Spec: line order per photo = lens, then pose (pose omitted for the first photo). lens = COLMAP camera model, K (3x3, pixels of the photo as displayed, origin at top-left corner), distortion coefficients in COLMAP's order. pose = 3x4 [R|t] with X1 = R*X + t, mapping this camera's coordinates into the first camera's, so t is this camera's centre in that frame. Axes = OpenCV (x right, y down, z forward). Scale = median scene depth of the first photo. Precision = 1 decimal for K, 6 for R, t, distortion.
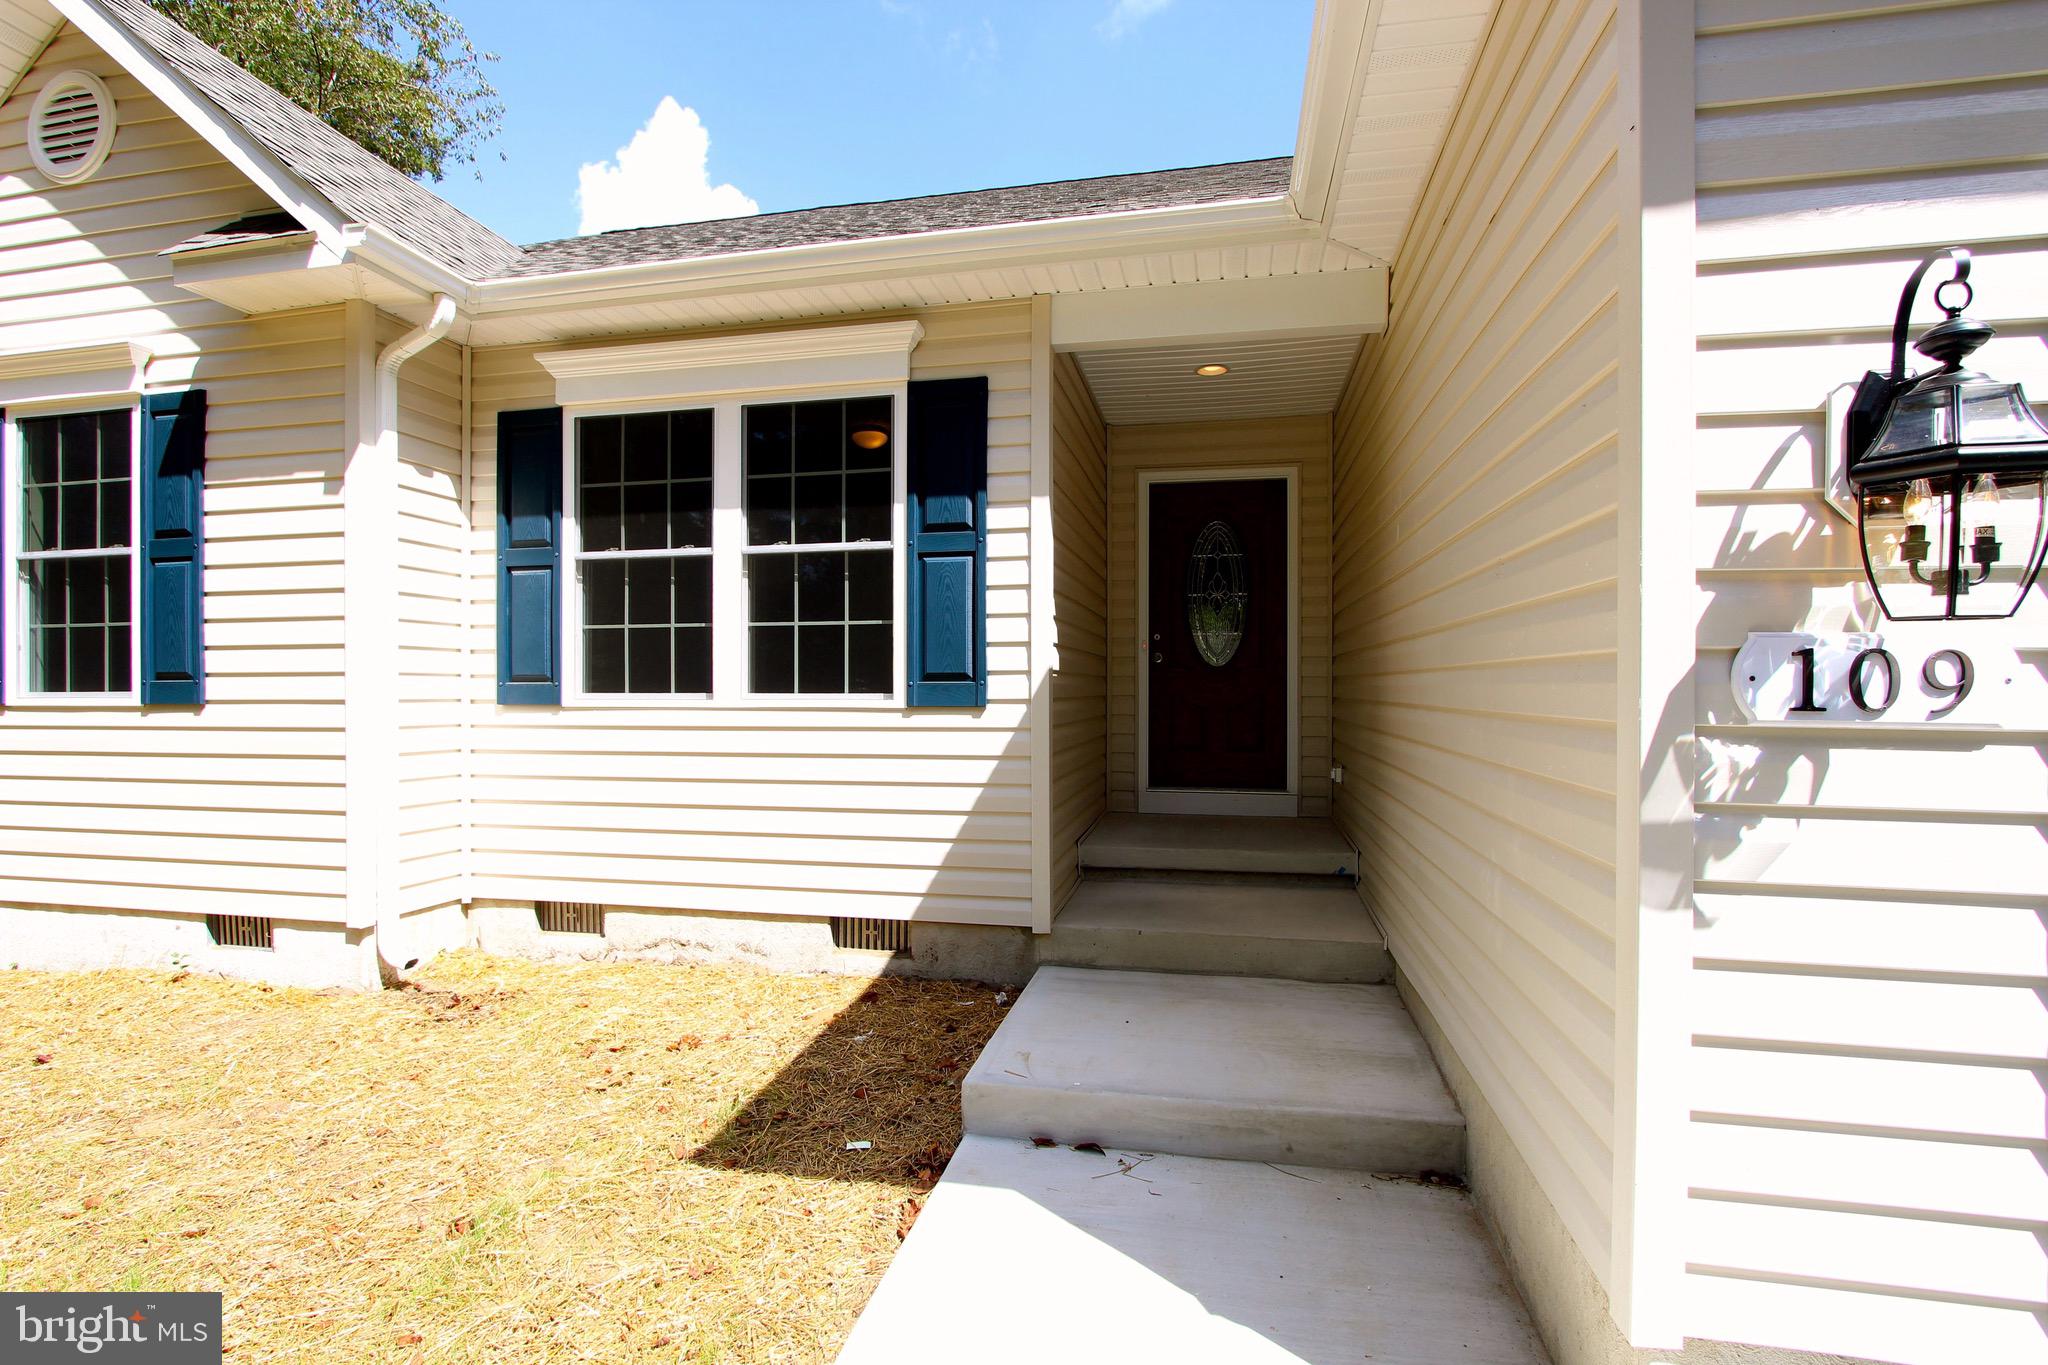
lens RADIAL K [[949.0, 0, 1024.3], [0, 949.0, 700.1], [0, 0, 1]] dist [-0.012620, 0.000490]
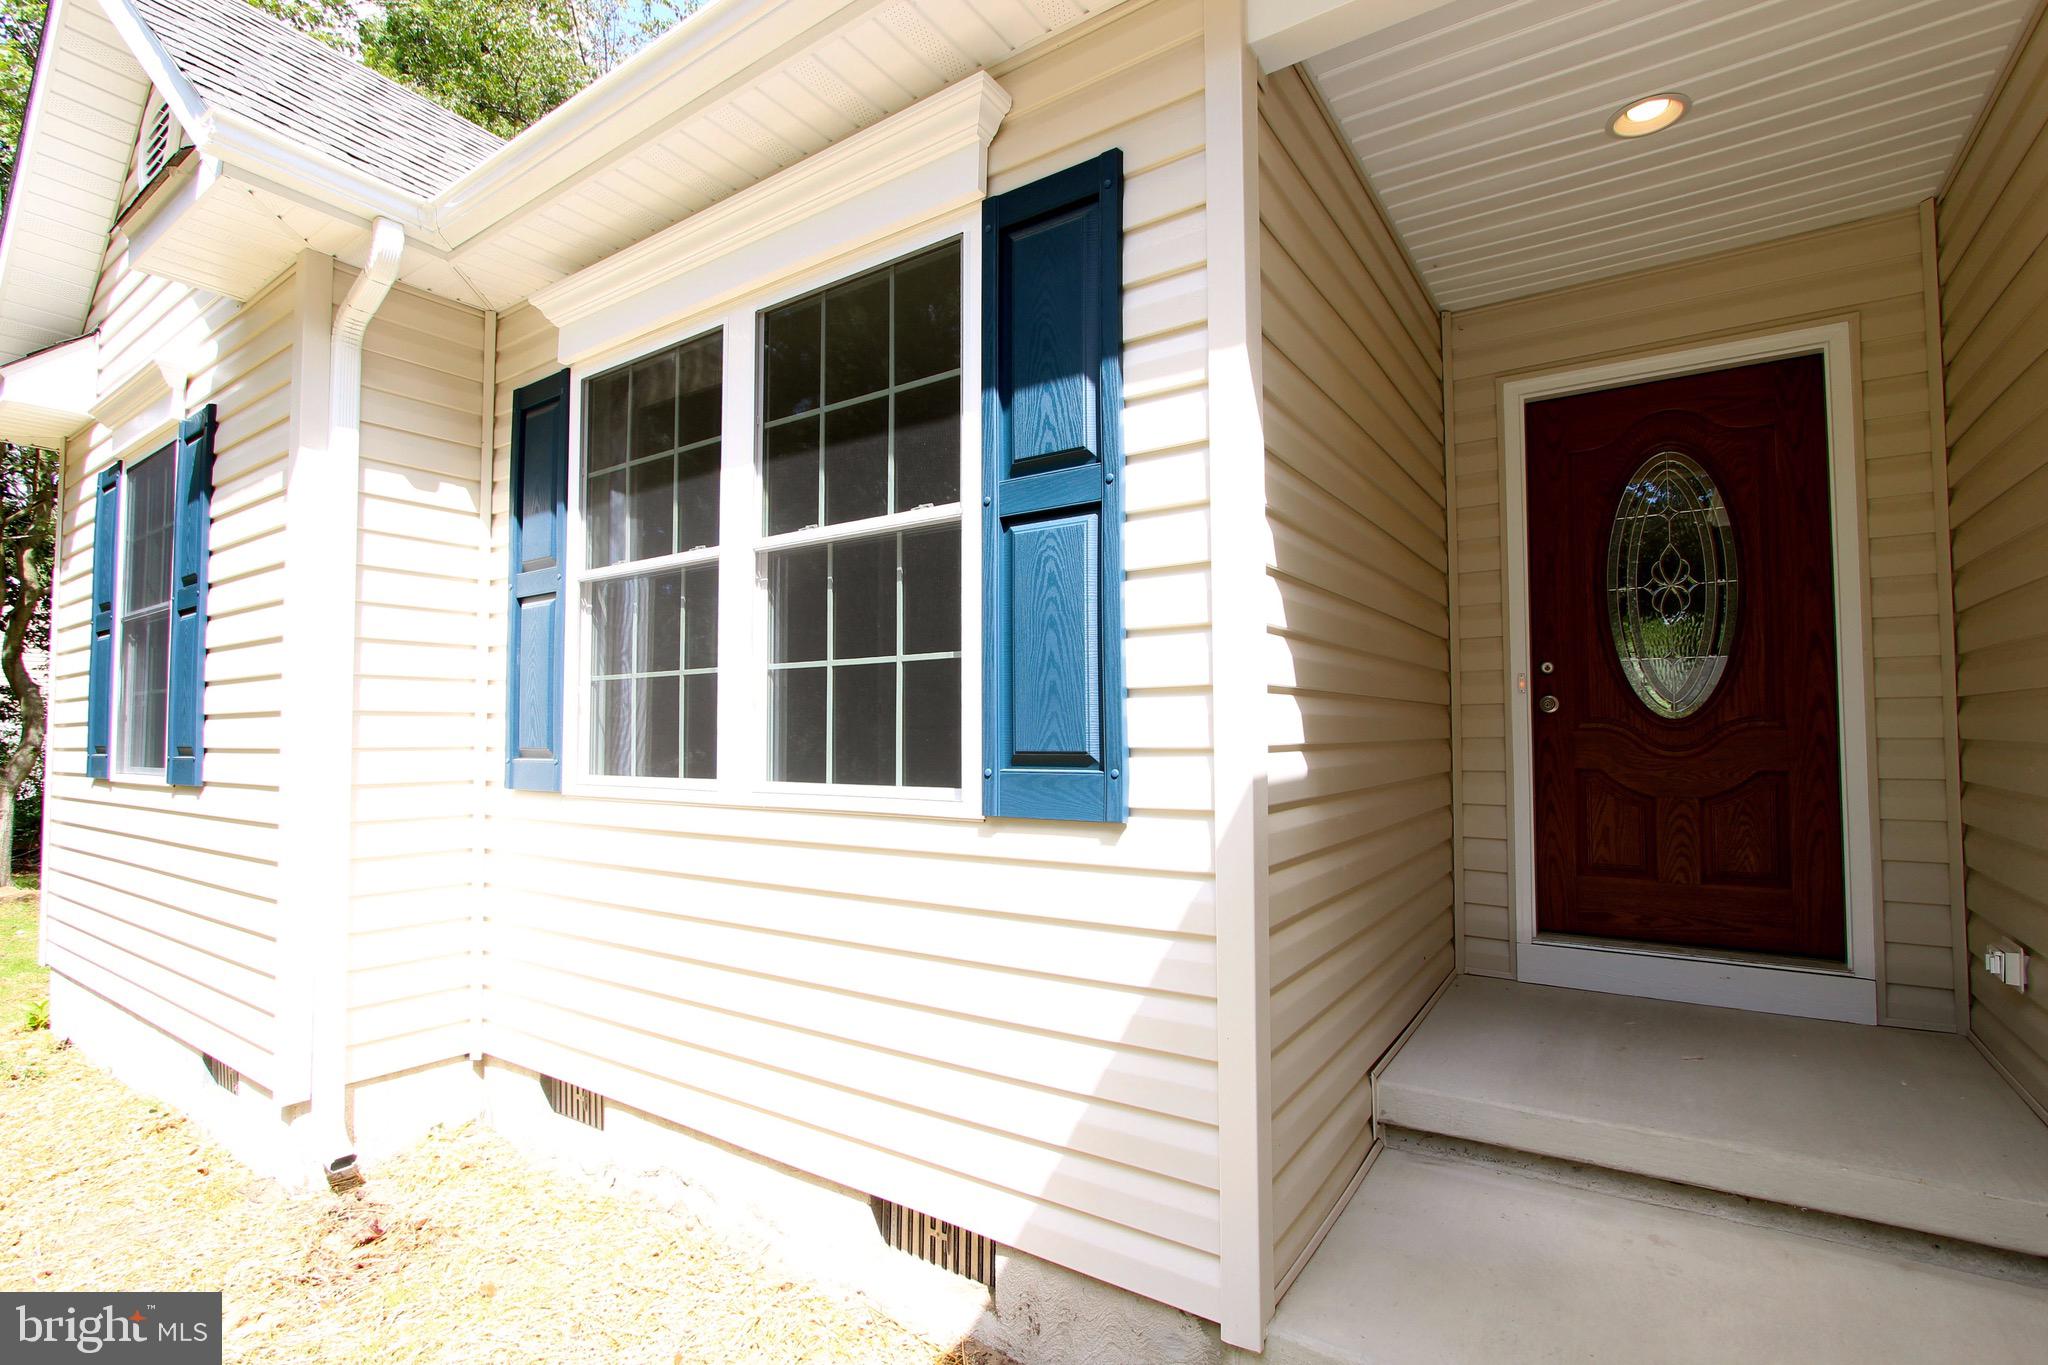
lens RADIAL K [[949.0, 0, 1024.3], [0, 949.0, 700.1], [0, 0, 1]] dist [-0.012620, 0.000490]
pose [[0.925803, -0.018623, -0.377548, 0.090362], [0.001868, 0.998999, -0.044695, -0.032041], [0.378002, 0.040673, 0.924911, 0.513566]]
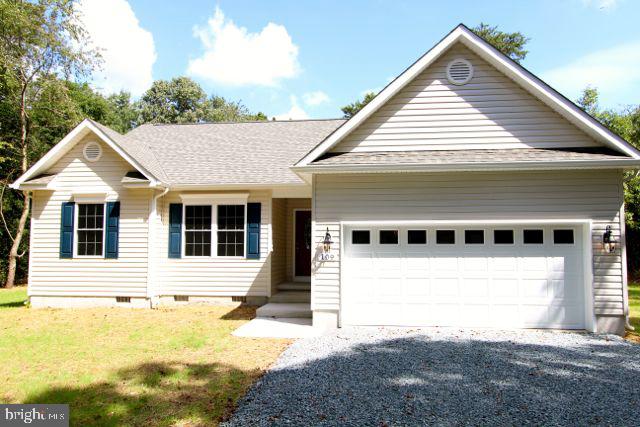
lens RADIAL K [[494.0, 0, 320.0], [0, 494.0, 215.8], [0, 0, 1]] dist [-0.013178, 0.000090]
pose [[0.996914, 0.008503, 0.078034, 0.085130], [-0.002392, 0.996944, -0.078085, -0.018395], [-0.078459, 0.077657, 0.993888, -1.993441]]
